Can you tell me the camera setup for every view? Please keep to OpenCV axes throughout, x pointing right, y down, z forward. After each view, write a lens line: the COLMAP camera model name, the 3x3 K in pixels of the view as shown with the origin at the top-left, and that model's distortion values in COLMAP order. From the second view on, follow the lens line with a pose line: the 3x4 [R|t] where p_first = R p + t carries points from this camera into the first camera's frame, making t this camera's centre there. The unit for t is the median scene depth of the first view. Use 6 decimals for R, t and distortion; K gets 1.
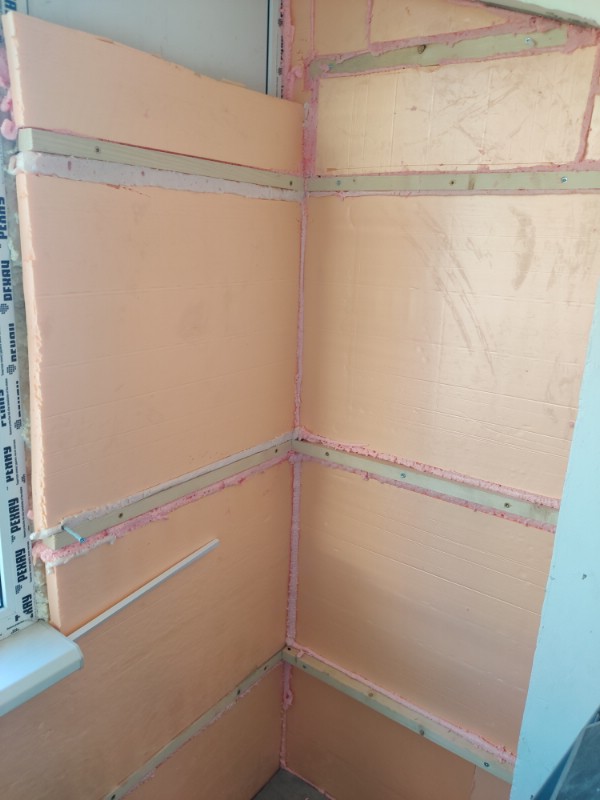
lens RADIAL K [[600.0, 0, 300.0], [0, 600.0, 400.0], [0, 0, 1]] dist [-0.007014, -0.014623]
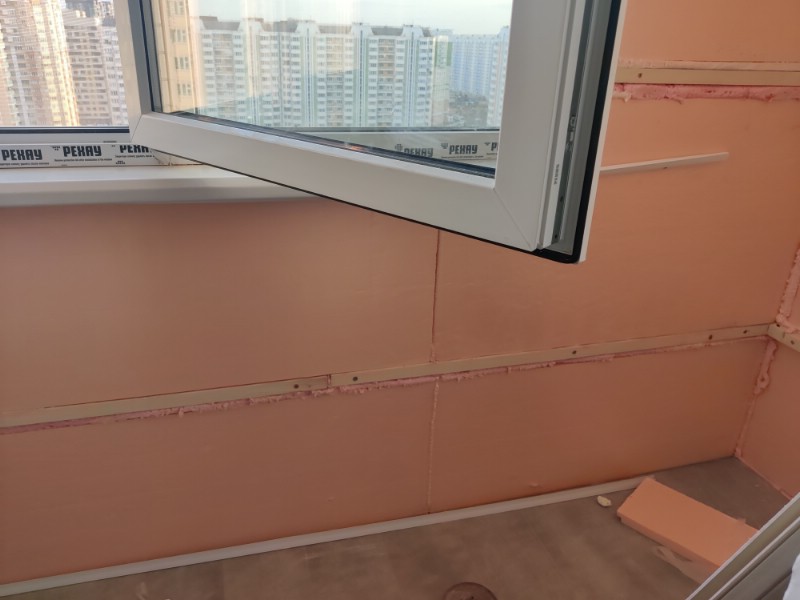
lens RADIAL K [[600.0, 0, 400.0], [0, 600.0, 300.0], [0, 0, 1]] dist [-0.007014, -0.014623]
pose [[0.780856, 0.225254, -0.582687, 0.073391], [-0.155938, 0.973486, 0.167356, 0.423244], [0.604935, -0.039818, 0.795278, -0.119010]]
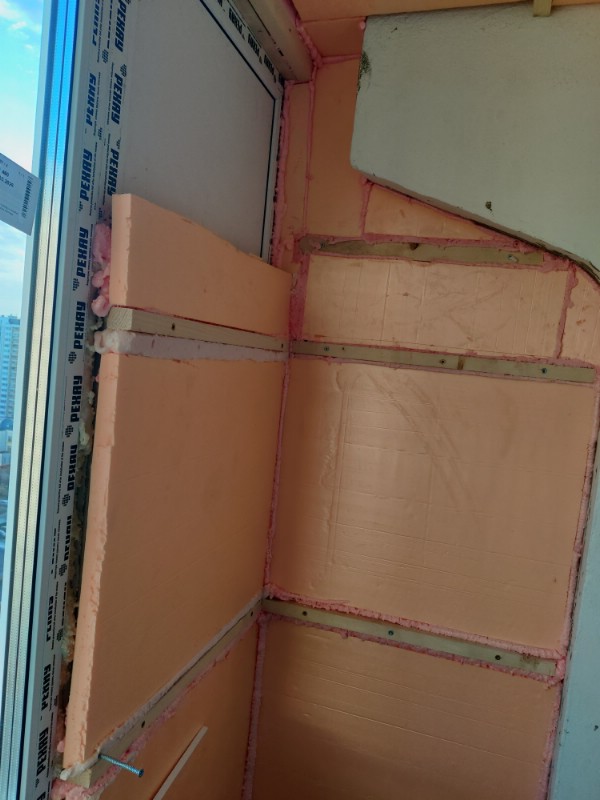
lens RADIAL K [[600.0, 0, 300.0], [0, 600.0, 400.0], [0, 0, 1]] dist [-0.007014, -0.014623]
pose [[0.944049, 0.032451, 0.328206, -0.341991], [0.023406, 0.986046, -0.164818, -0.106223], [-0.328975, 0.163279, 0.930116, 0.050475]]
